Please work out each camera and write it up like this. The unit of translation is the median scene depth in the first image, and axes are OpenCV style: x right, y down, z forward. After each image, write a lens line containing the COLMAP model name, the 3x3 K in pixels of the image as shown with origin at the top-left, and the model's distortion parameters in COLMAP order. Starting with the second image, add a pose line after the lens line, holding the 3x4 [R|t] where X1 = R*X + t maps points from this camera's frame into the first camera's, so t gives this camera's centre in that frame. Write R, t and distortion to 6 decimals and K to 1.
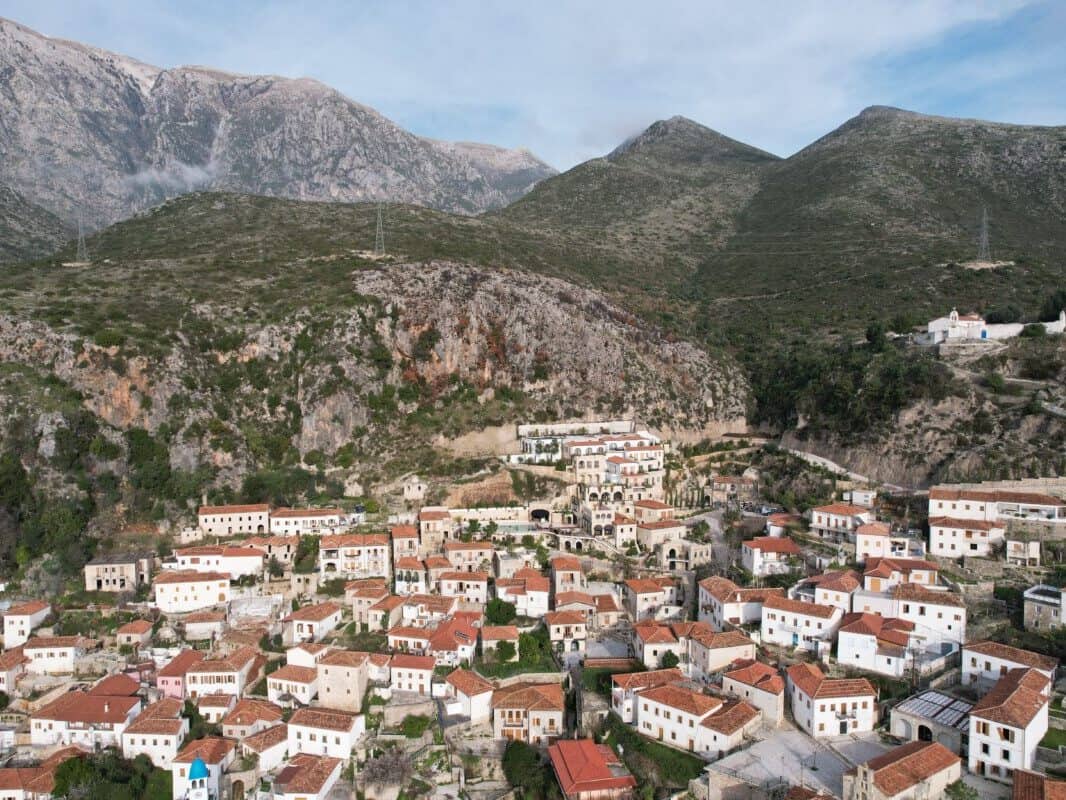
lens RADIAL K [[596.5, 0, 547.2], [0, 596.5, 395.6], [0, 0, 1]] dist [-0.051552, 0.033941]
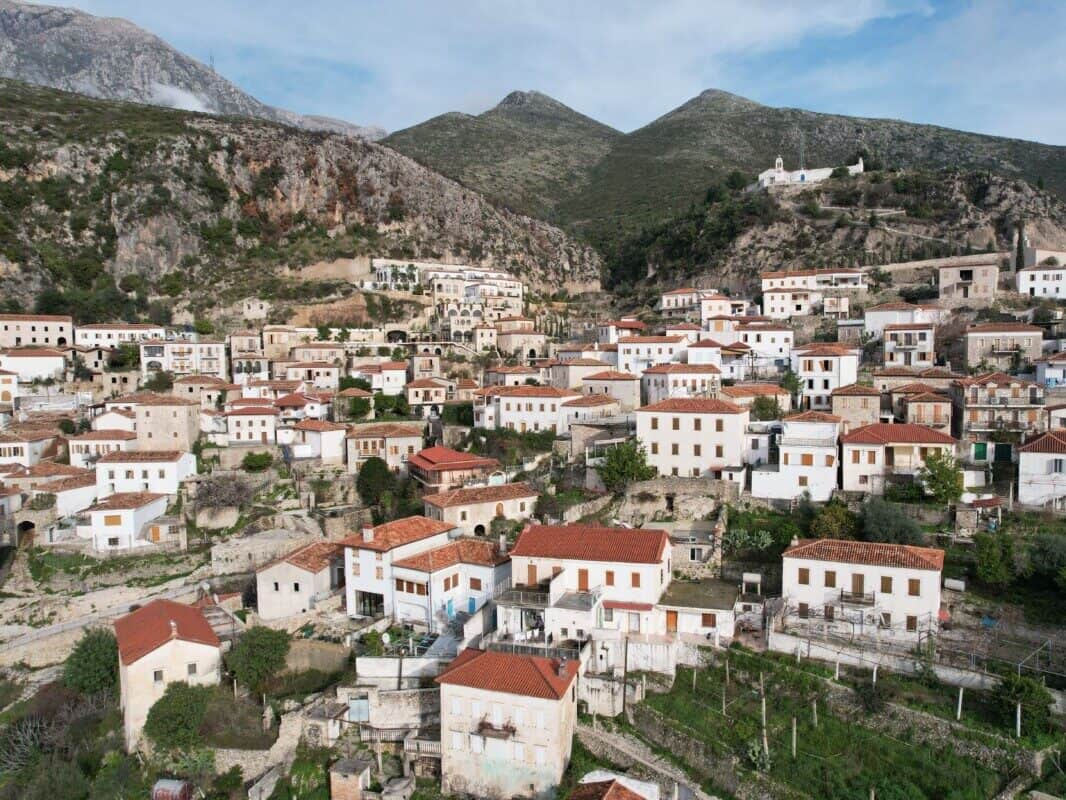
lens RADIAL K [[596.5, 0, 547.2], [0, 596.5, 395.6], [0, 0, 1]] dist [-0.051552, 0.033941]
pose [[0.972969, -0.017151, 0.230297, 0.001600], [0.014477, 0.999807, 0.013297, 0.287187], [-0.230481, -0.009603, 0.973029, 0.010884]]
